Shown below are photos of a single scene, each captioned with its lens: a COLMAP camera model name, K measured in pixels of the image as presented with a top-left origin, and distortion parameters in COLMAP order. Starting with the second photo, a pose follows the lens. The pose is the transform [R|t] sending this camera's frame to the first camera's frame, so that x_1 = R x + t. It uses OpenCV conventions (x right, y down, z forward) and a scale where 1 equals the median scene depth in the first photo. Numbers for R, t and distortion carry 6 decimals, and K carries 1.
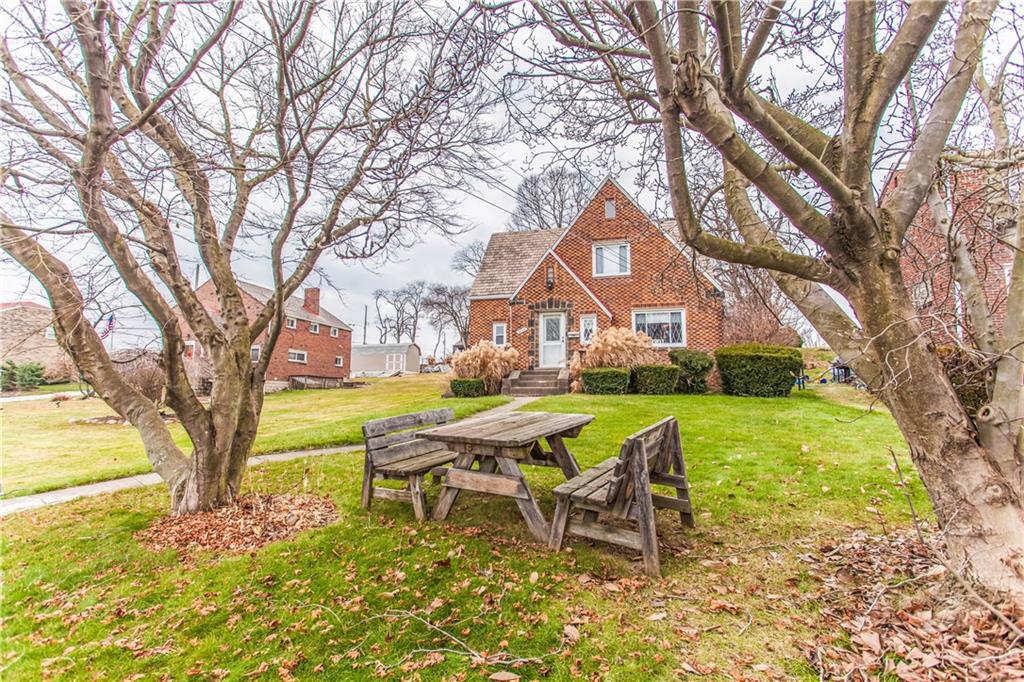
lens RADIAL K [[480.5, 0, 512.7], [0, 480.5, 340.6], [0, 0, 1]] dist [0.022199, 0.000875]
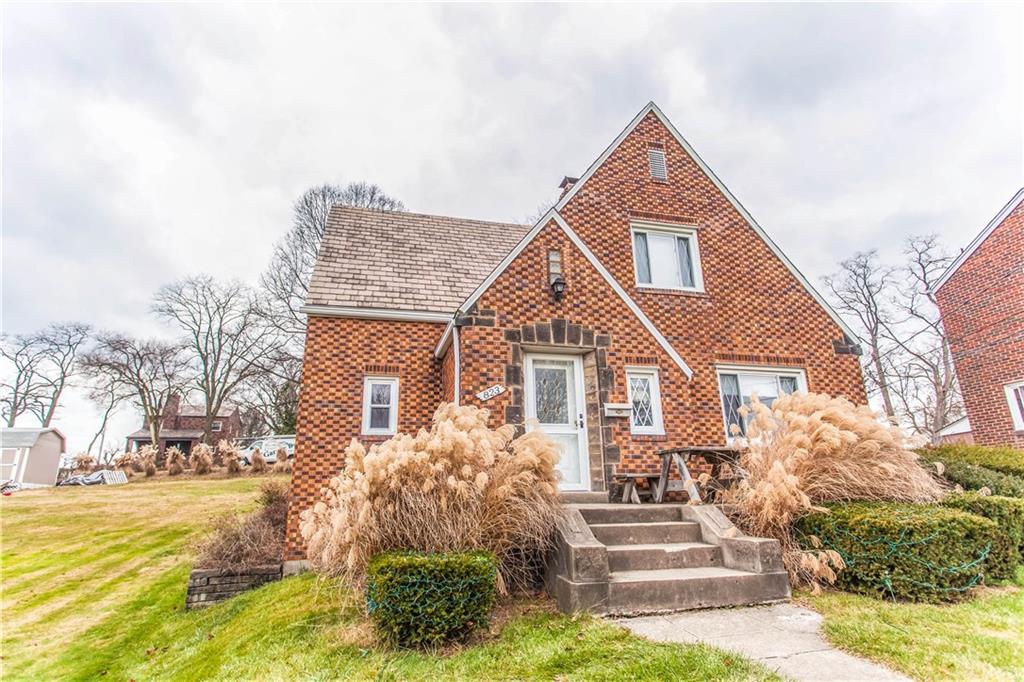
lens RADIAL K [[546.1, 0, 508.9], [0, 546.1, 341.7], [0, 0, 1]] dist [0.010575, -0.000674]
pose [[0.874035, 0.119204, 0.471013, -0.179194], [-0.033632, 0.981954, -0.186104, 0.020205], [-0.484698, 0.146820, 0.862272, 0.614164]]
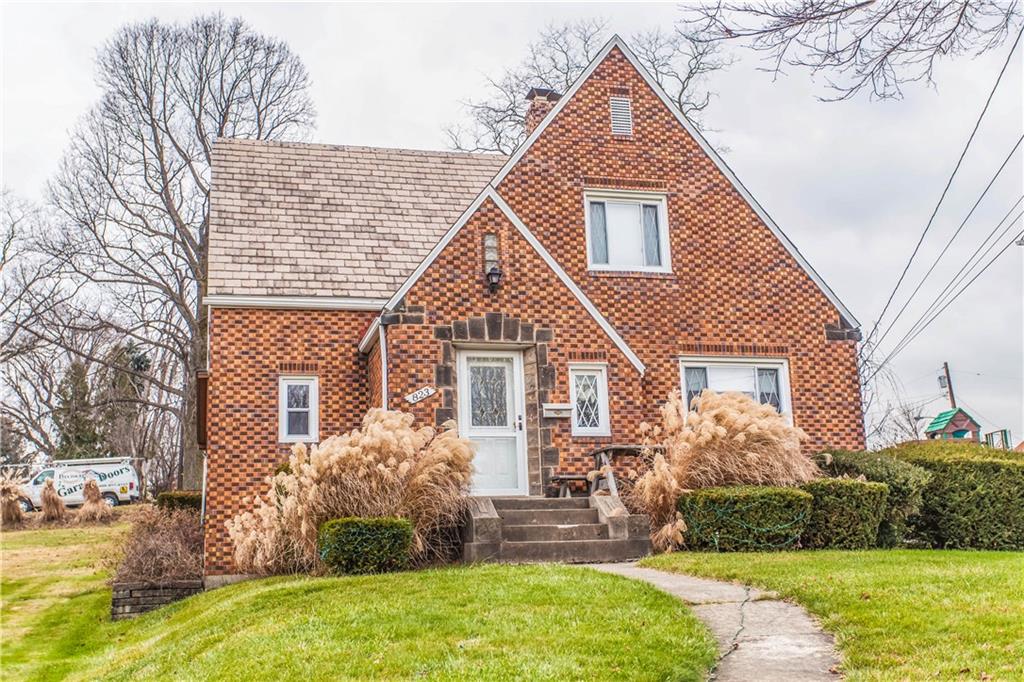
lens RADIAL K [[1170.2, 0, 514.1], [0, 1170.2, 340.6], [0, 0, 1]] dist [-0.018904, 0.000000]
pose [[0.871787, 0.073350, 0.484362, -0.355641], [-0.017121, 0.992685, -0.119513, 0.044039], [-0.489586, 0.095897, 0.866666, 0.187637]]
